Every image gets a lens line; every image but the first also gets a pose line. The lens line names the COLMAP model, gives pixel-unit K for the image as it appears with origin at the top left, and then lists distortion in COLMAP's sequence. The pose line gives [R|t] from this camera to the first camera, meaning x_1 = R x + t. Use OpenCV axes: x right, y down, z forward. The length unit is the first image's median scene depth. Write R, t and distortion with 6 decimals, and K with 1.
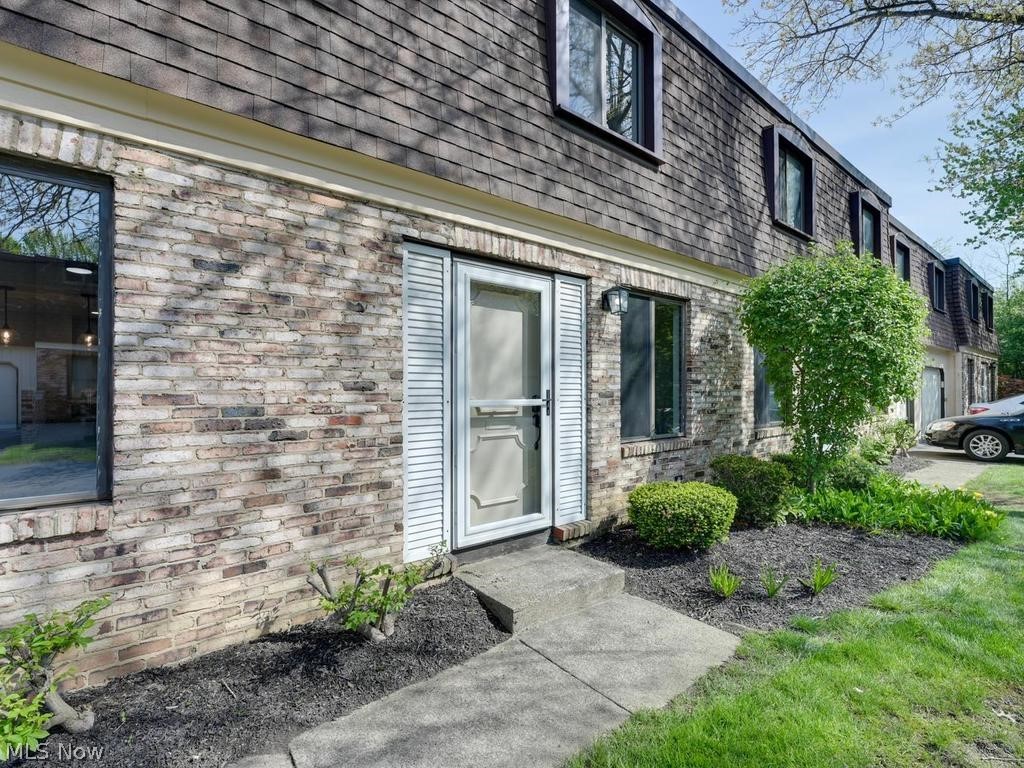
lens RADIAL K [[502.8, 0, 519.7], [0, 502.8, 389.1], [0, 0, 1]] dist [-0.001698, -0.000341]
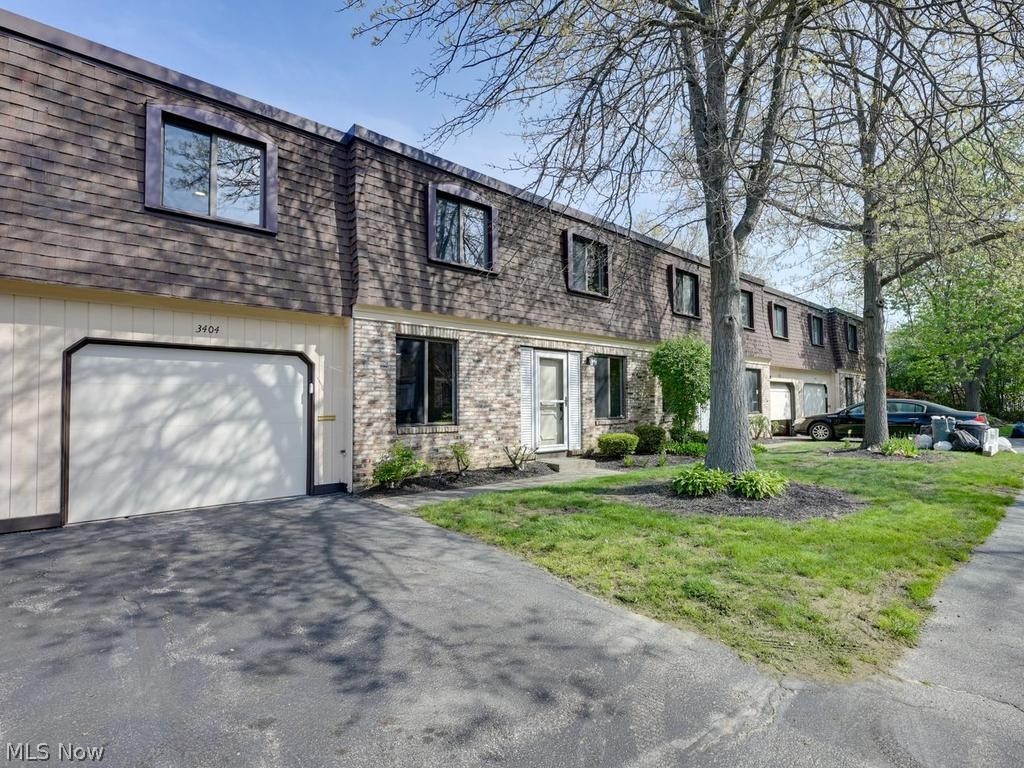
lens RADIAL K [[505.8, 0, 512.6], [0, 505.8, 392.0], [0, 0, 1]] dist [-0.001921, -0.000318]
pose [[0.999928, -0.008566, 0.008398, -0.261905], [0.008804, 0.999547, -0.028778, 0.055328], [-0.008148, 0.028850, 0.999551, -1.751153]]
